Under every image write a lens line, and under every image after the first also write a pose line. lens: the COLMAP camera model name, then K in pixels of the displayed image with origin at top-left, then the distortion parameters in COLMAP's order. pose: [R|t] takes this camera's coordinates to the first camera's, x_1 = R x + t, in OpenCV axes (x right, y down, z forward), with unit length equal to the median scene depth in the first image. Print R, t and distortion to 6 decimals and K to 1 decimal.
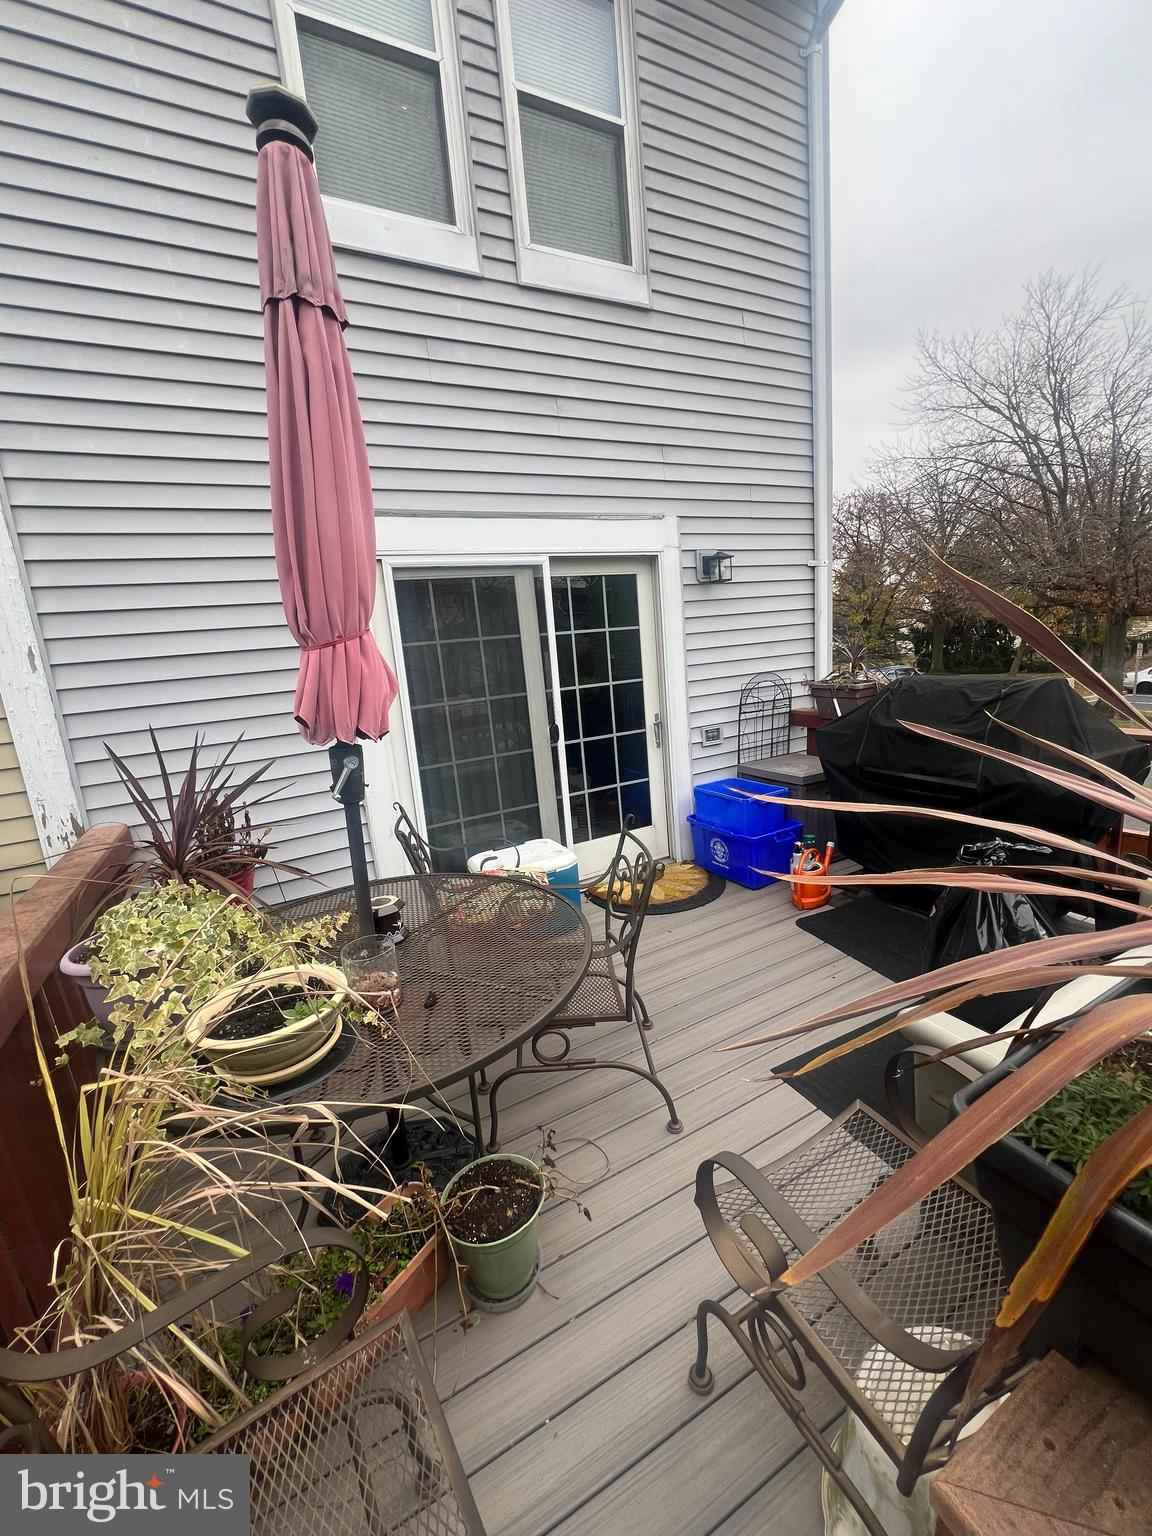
lens RADIAL K [[618.1, 0, 576.1], [0, 618.1, 766.4], [0, 0, 1]] dist [-0.001859, -0.000111]
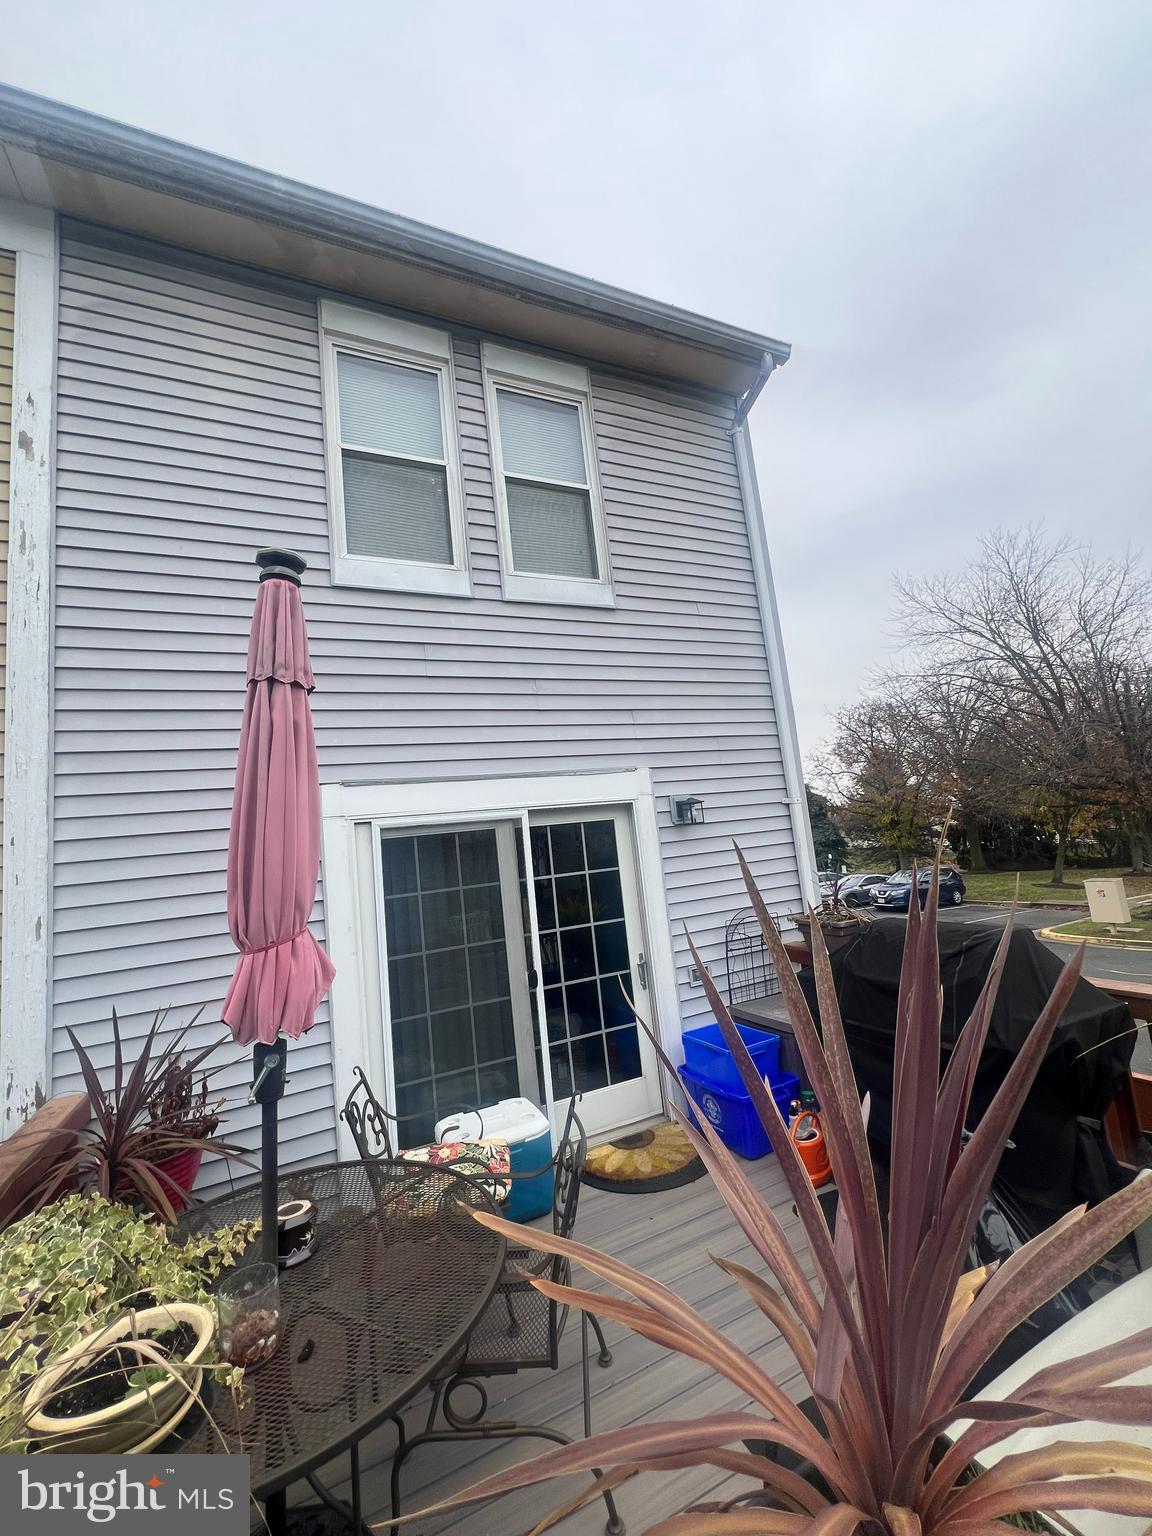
lens RADIAL K [[618.1, 0, 575.7], [0, 618.1, 764.7], [0, 0, 1]] dist [-0.001859, -0.000111]
pose [[0.998238, -0.026518, -0.053090, 0.102434], [0.008212, 0.947726, -0.318979, -0.067153], [0.058773, 0.317981, 0.946274, -0.056404]]
